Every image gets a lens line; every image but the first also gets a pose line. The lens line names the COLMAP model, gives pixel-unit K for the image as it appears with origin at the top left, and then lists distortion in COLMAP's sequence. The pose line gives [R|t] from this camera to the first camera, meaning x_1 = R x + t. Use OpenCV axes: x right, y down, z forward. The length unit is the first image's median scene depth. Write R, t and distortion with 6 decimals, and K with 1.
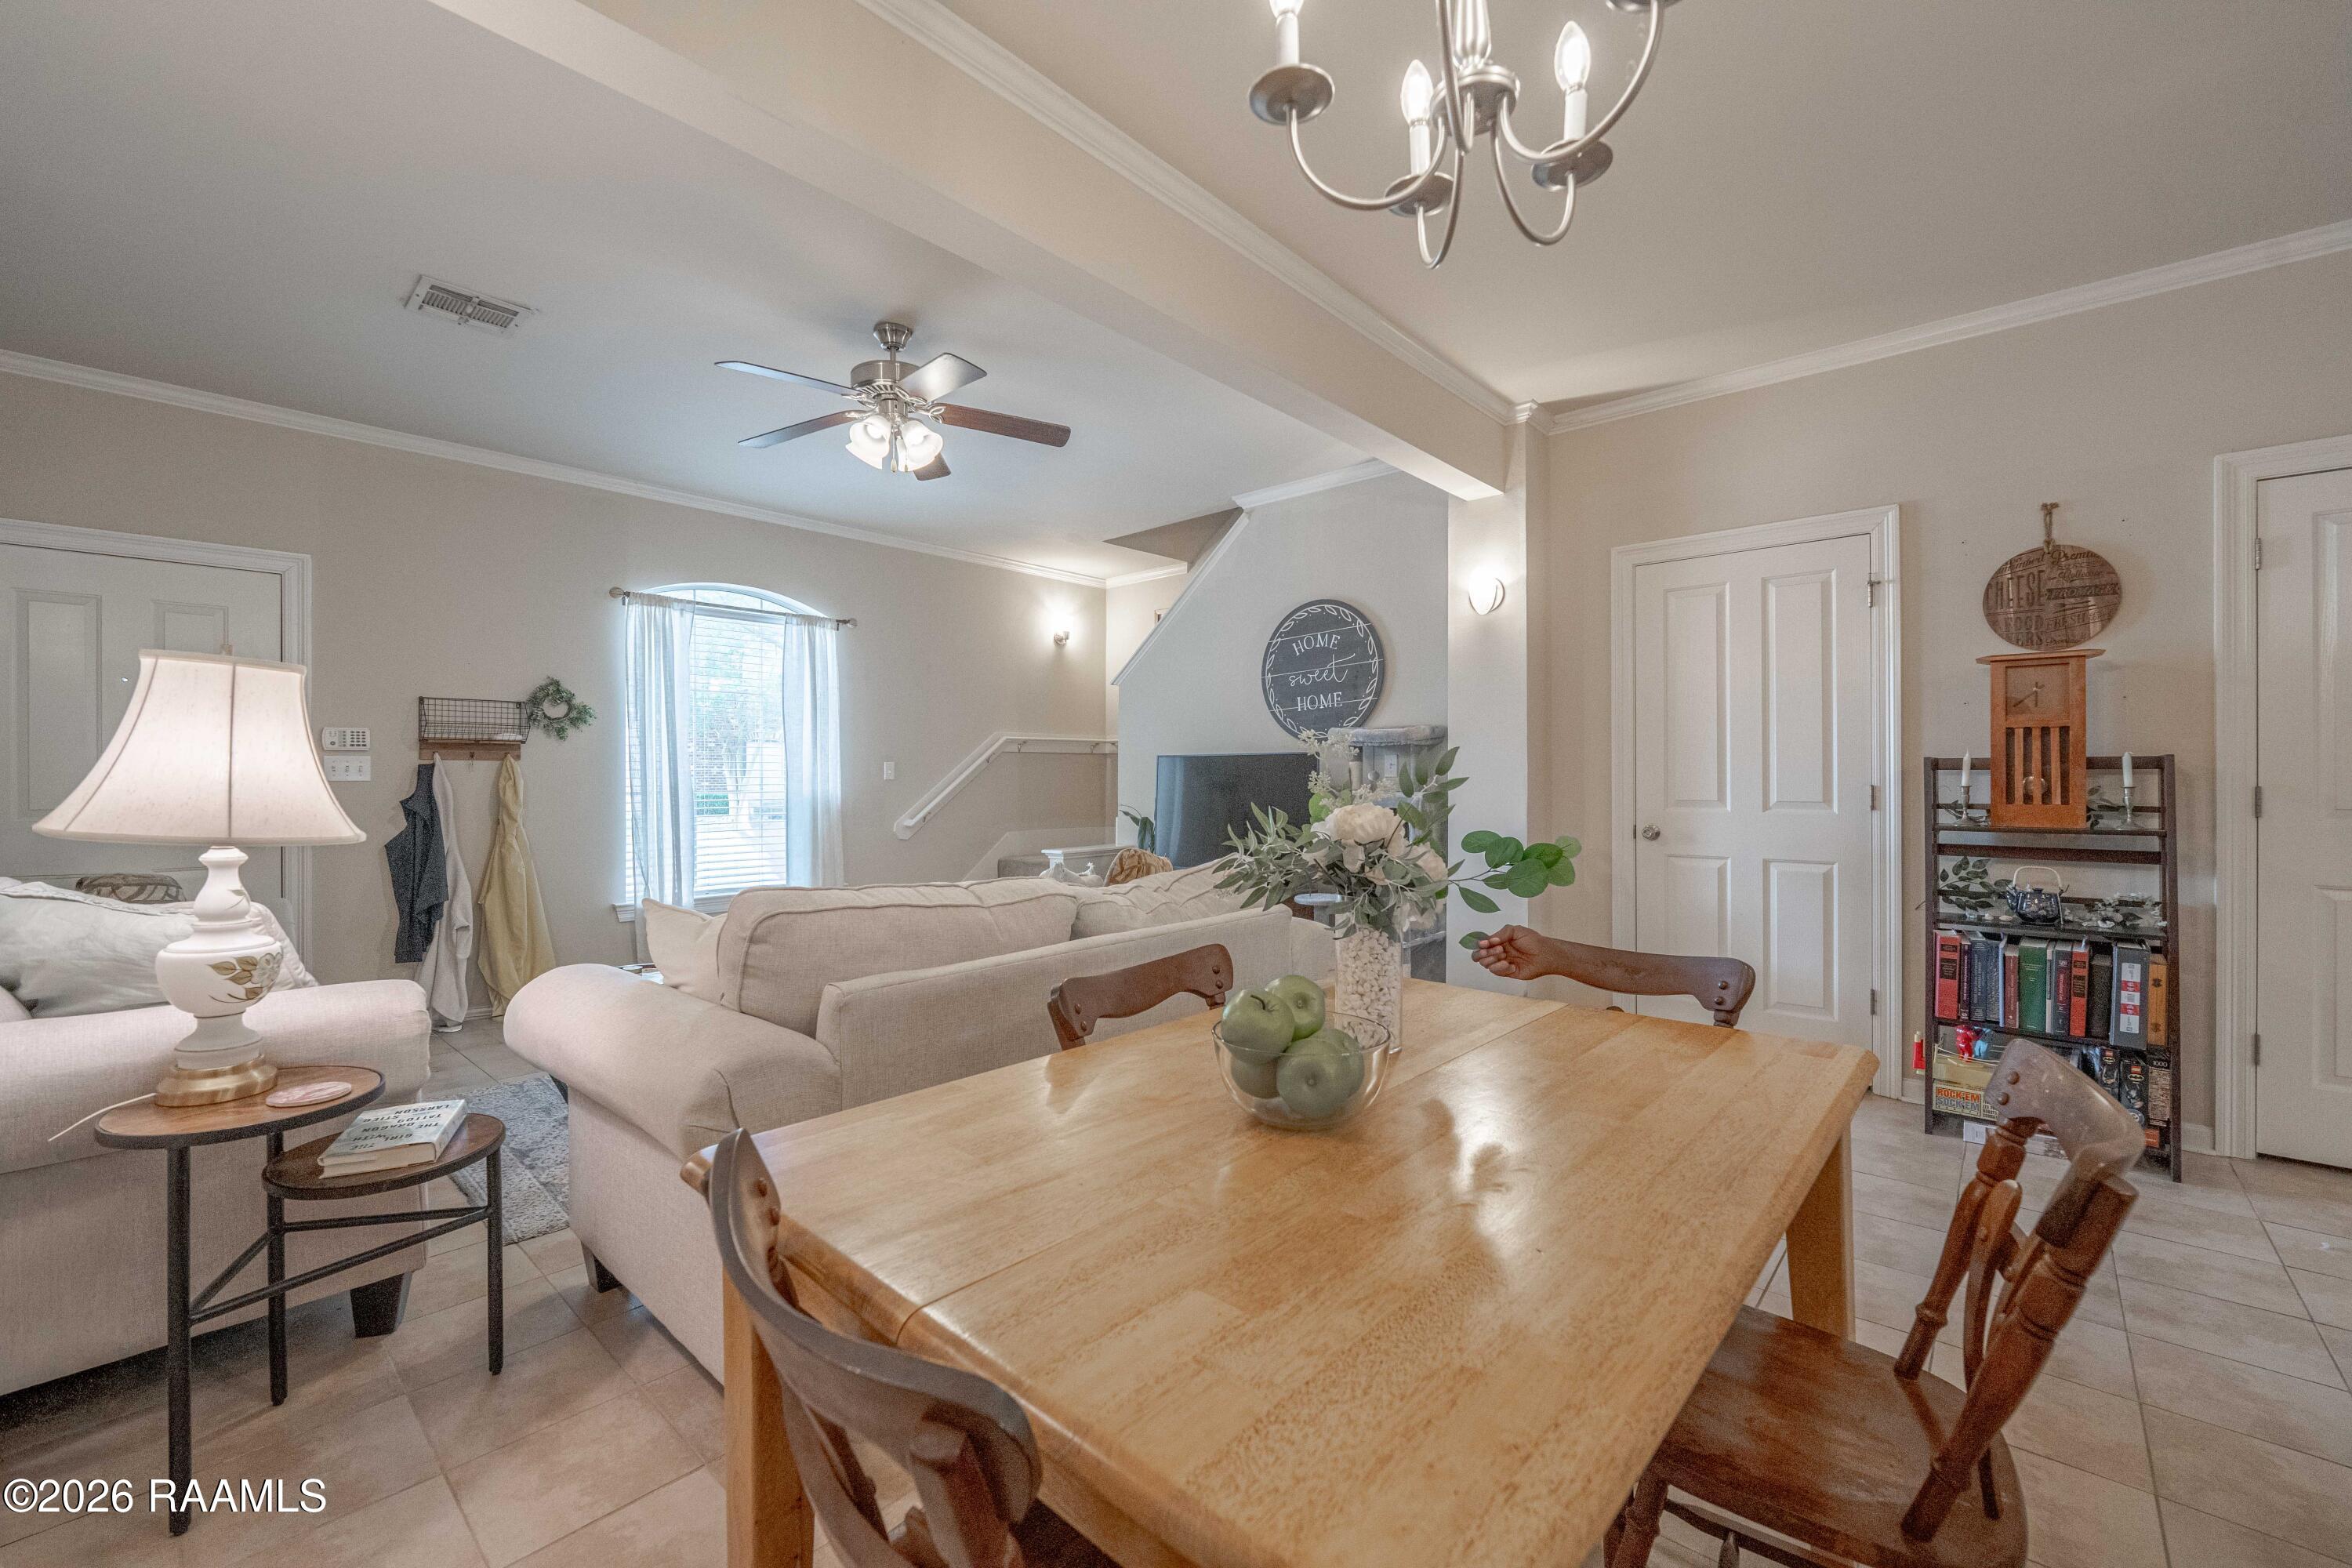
lens RADIAL K [[951.1, 0, 1178.9], [0, 951.1, 773.8], [0, 0, 1]] dist [-0.001906, -0.004870]
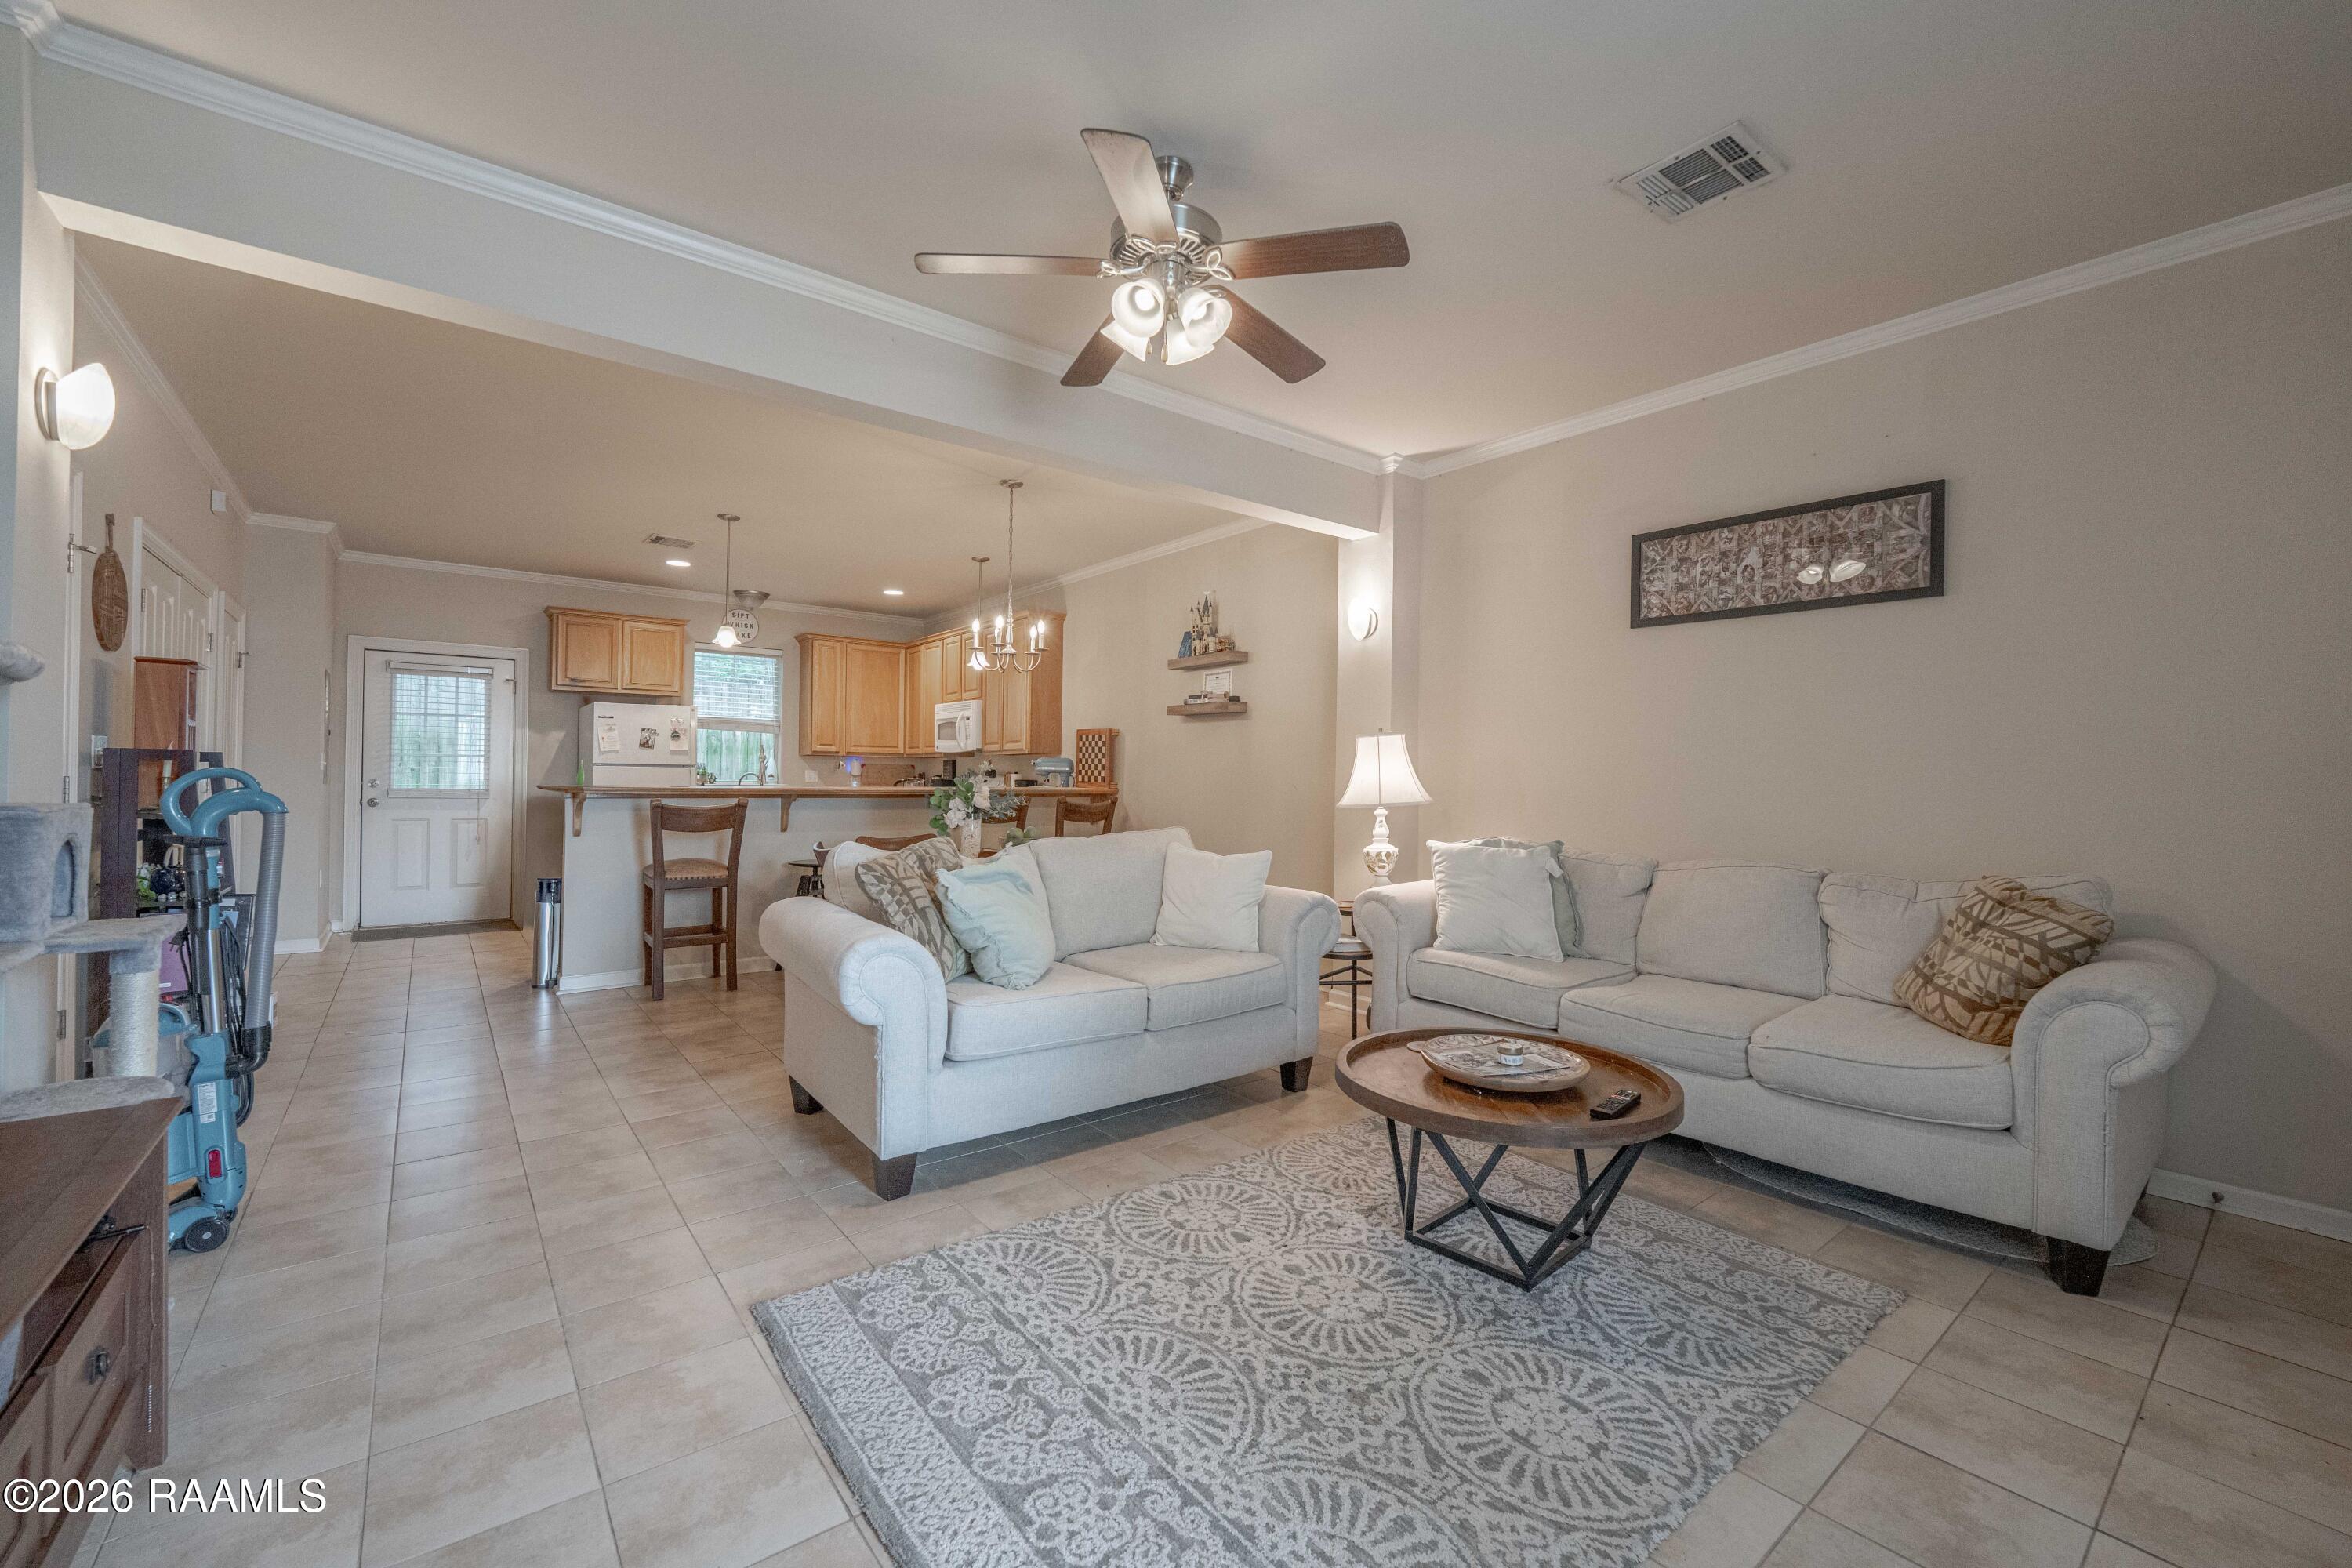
lens RADIAL K [[951.1, 0, 1178.9], [0, 951.1, 773.8], [0, 0, 1]] dist [-0.001906, -0.004870]
pose [[-0.985603, -0.009373, 0.168815, -0.341409], [-0.011094, 0.999896, -0.009255, 0.005729], [-0.168711, -0.010994, -0.985604, 1.338656]]
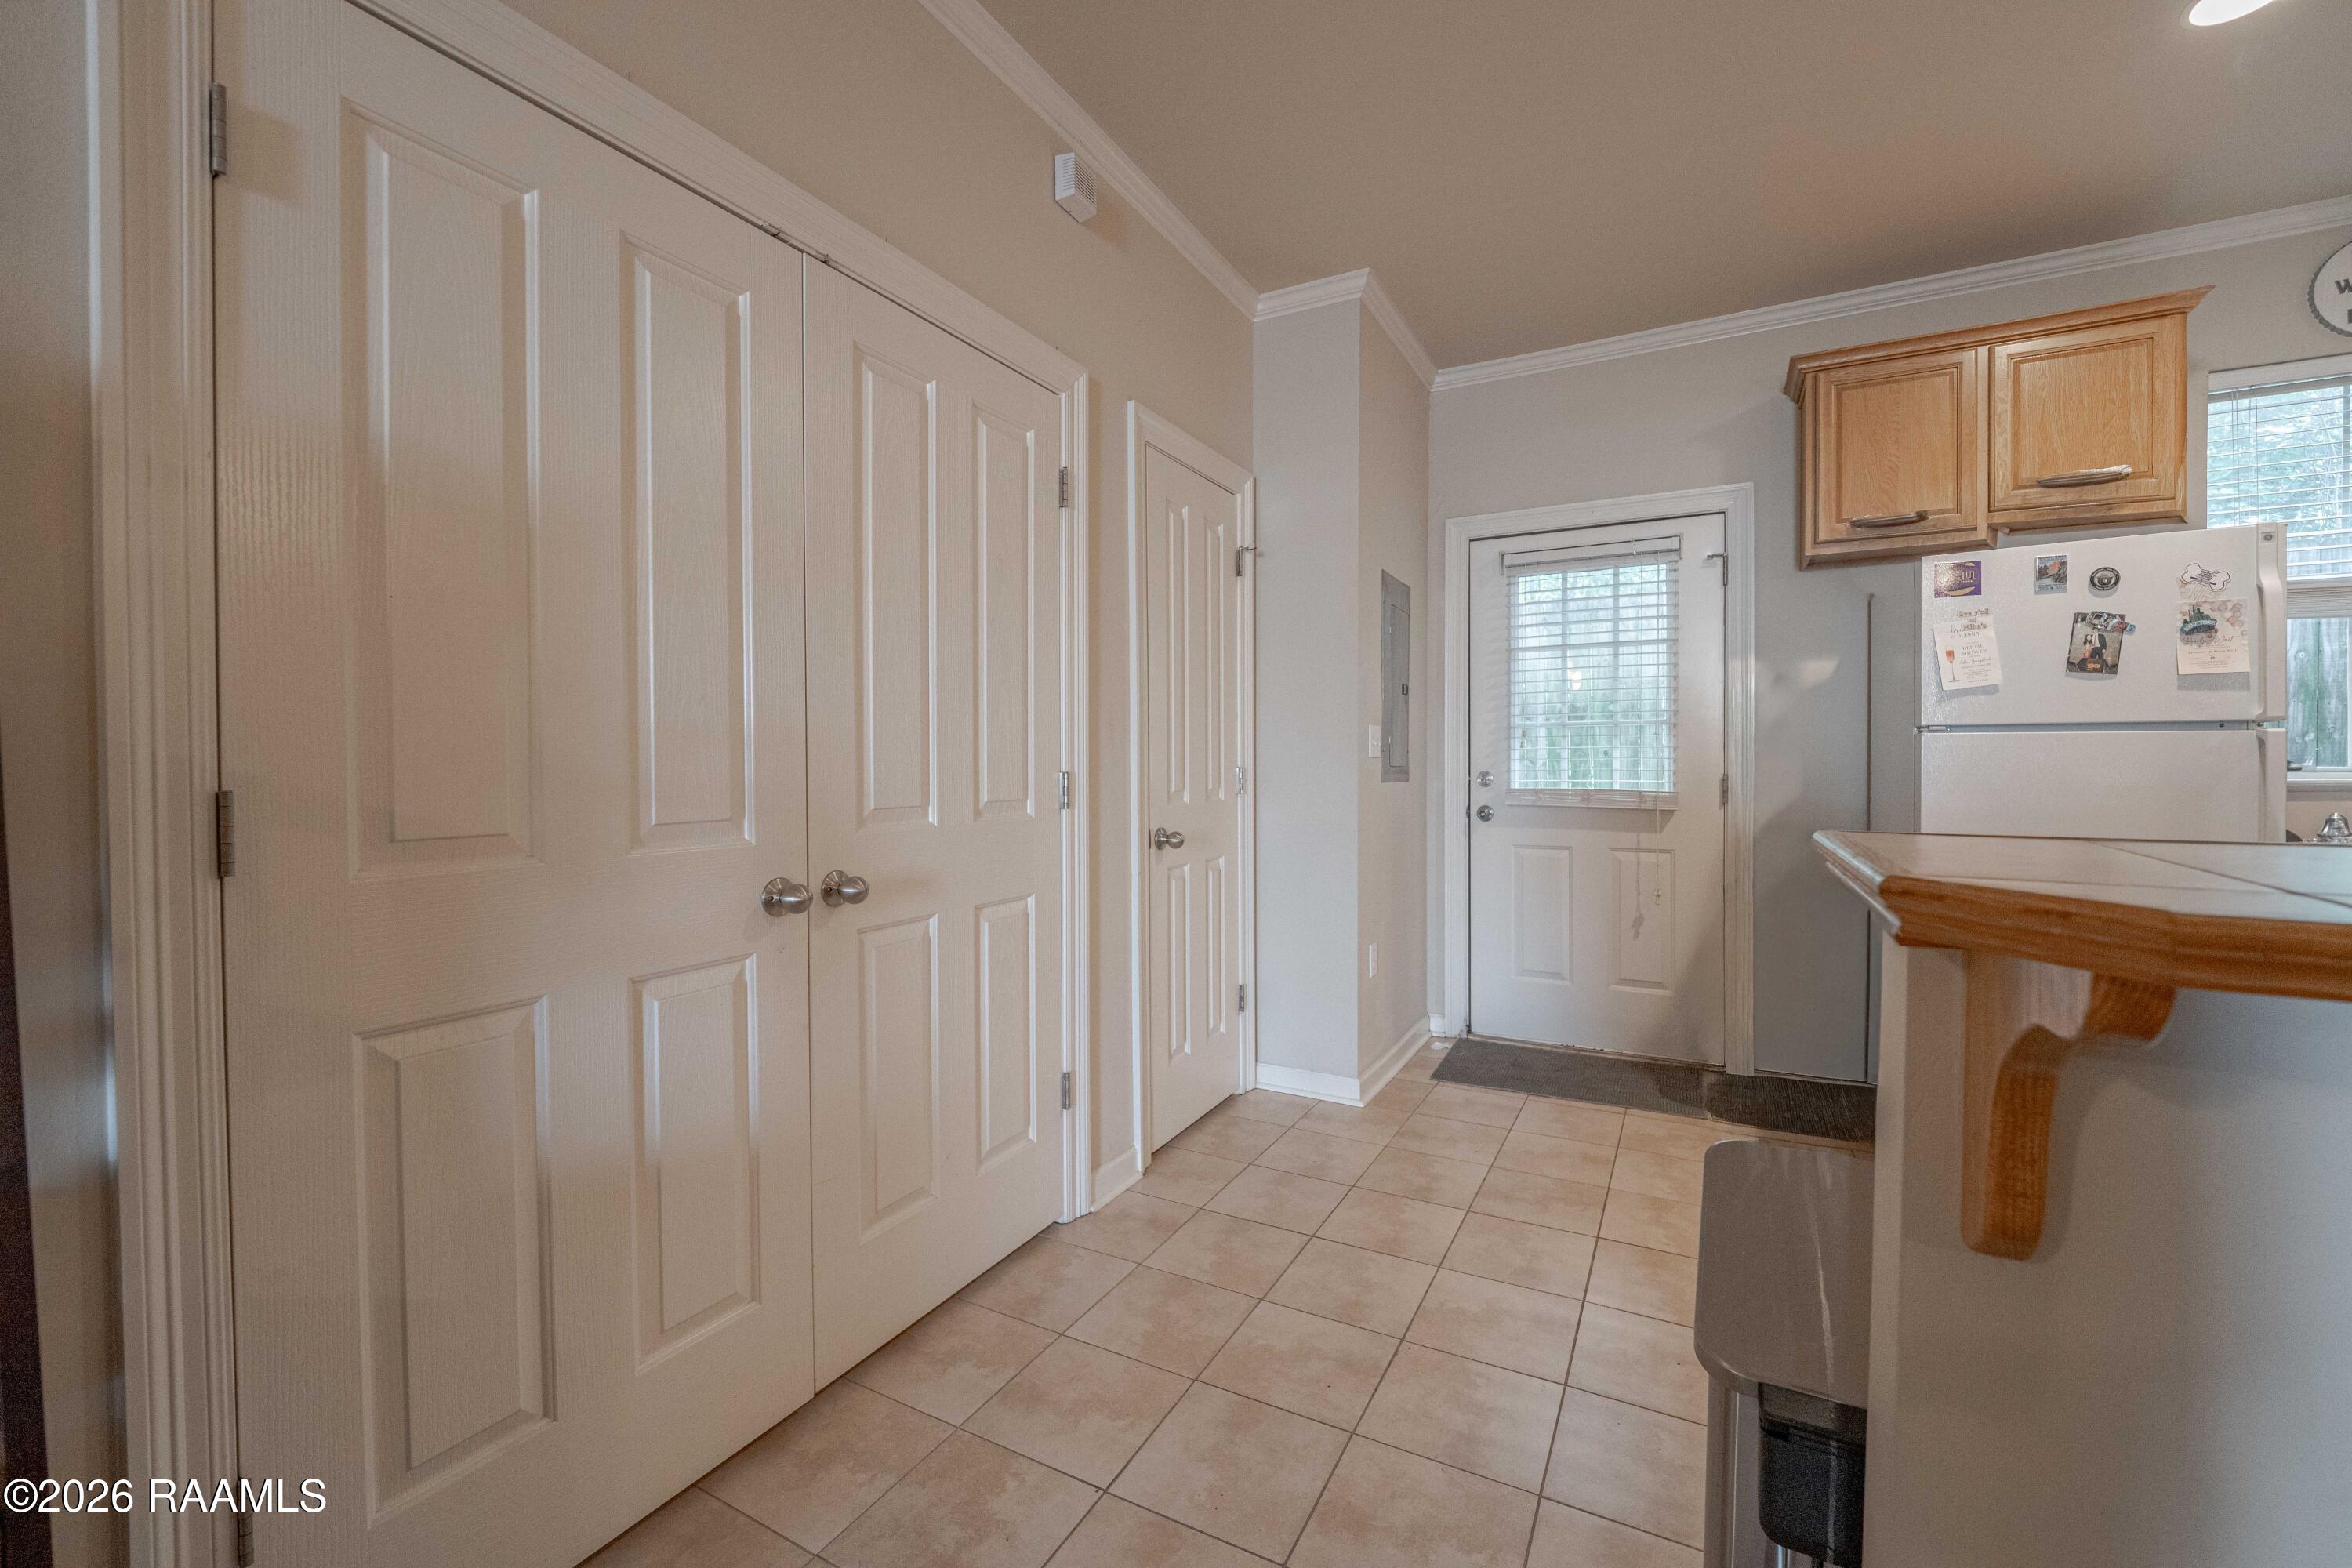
lens RADIAL K [[951.1, 0, 1178.9], [0, 951.1, 773.8], [0, 0, 1]] dist [-0.001906, -0.004870]
pose [[-0.229641, -0.012746, 0.973192, 0.467605], [0.006309, 0.999874, 0.014584, 0.002474], [-0.973255, 0.009489, -0.229531, 0.475480]]
